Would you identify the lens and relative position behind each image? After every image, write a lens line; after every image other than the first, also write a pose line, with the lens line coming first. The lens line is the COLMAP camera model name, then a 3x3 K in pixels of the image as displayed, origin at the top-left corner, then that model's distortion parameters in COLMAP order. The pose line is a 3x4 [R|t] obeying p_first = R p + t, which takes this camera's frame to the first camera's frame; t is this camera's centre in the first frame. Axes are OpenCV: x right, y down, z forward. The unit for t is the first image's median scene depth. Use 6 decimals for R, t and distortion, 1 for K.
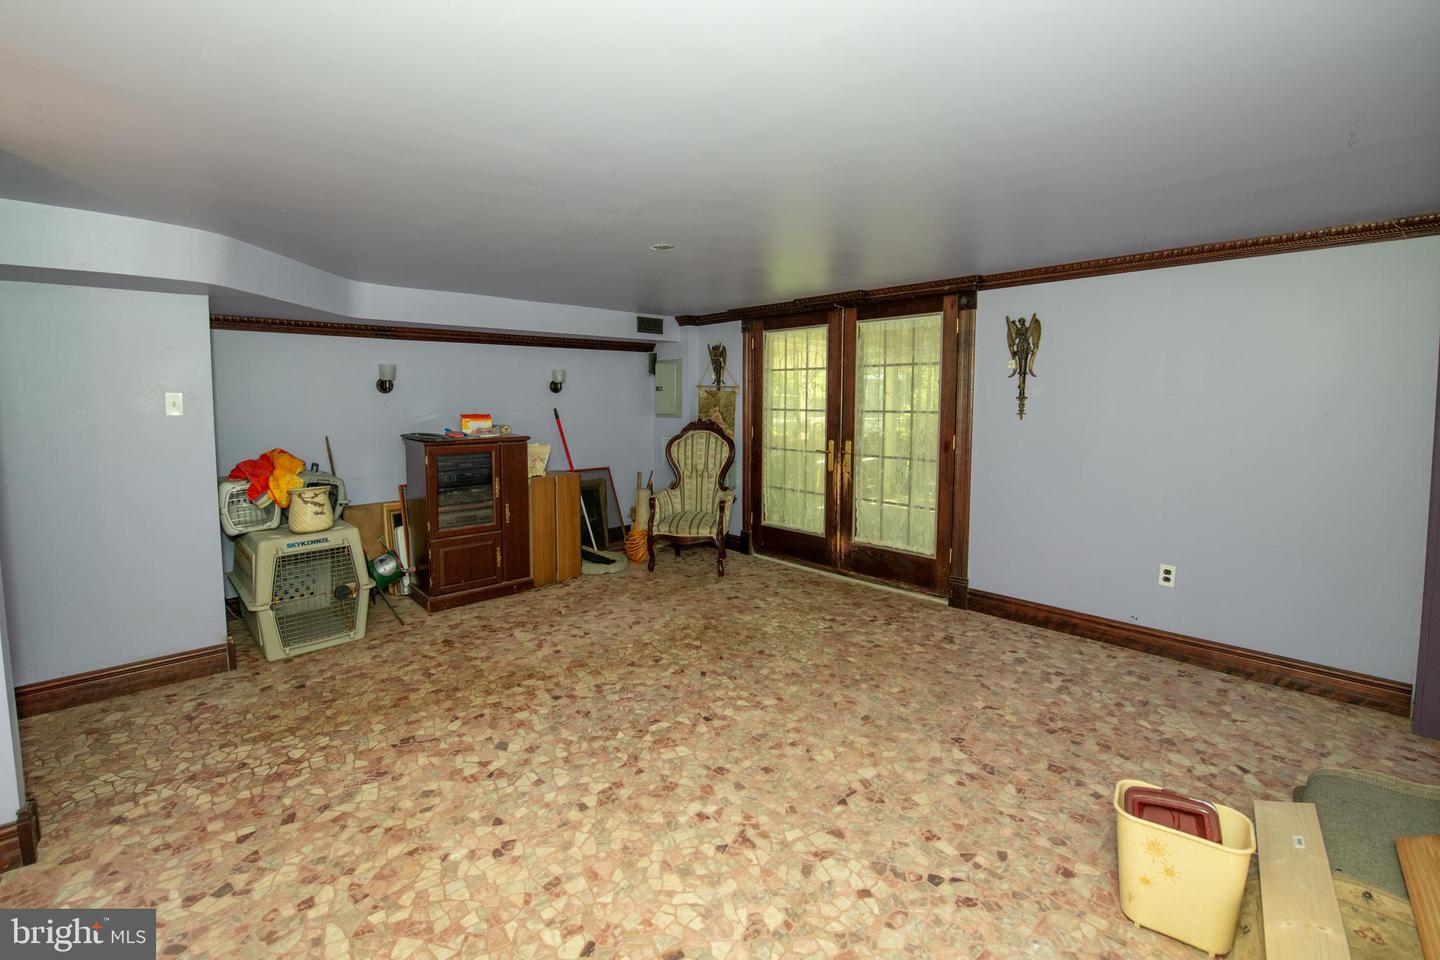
lens RADIAL K [[605.8, 0, 696.8], [0, 605.8, 467.1], [0, 0, 1]] dist [-0.017469, -0.001060]
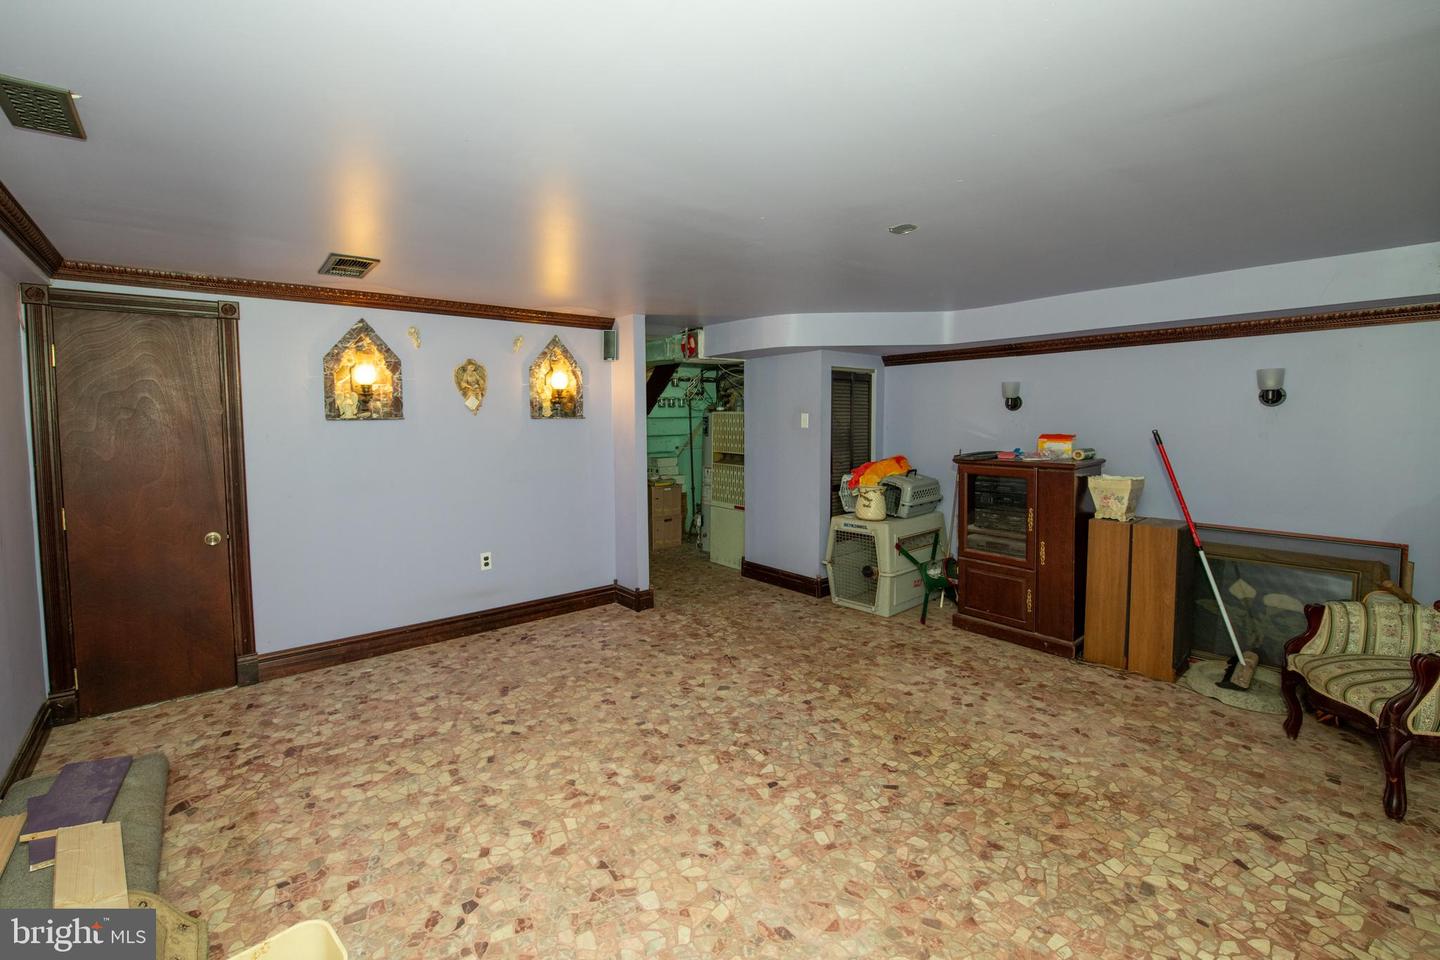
lens RADIAL K [[605.8, 0, 696.8], [0, 605.8, 467.1], [0, 0, 1]] dist [-0.017469, -0.001060]
pose [[-0.060801, 0.084738, -0.994546, 0.921560], [-0.103356, 0.990499, 0.090712, -0.116833], [0.992784, 0.108308, -0.051465, 0.952016]]
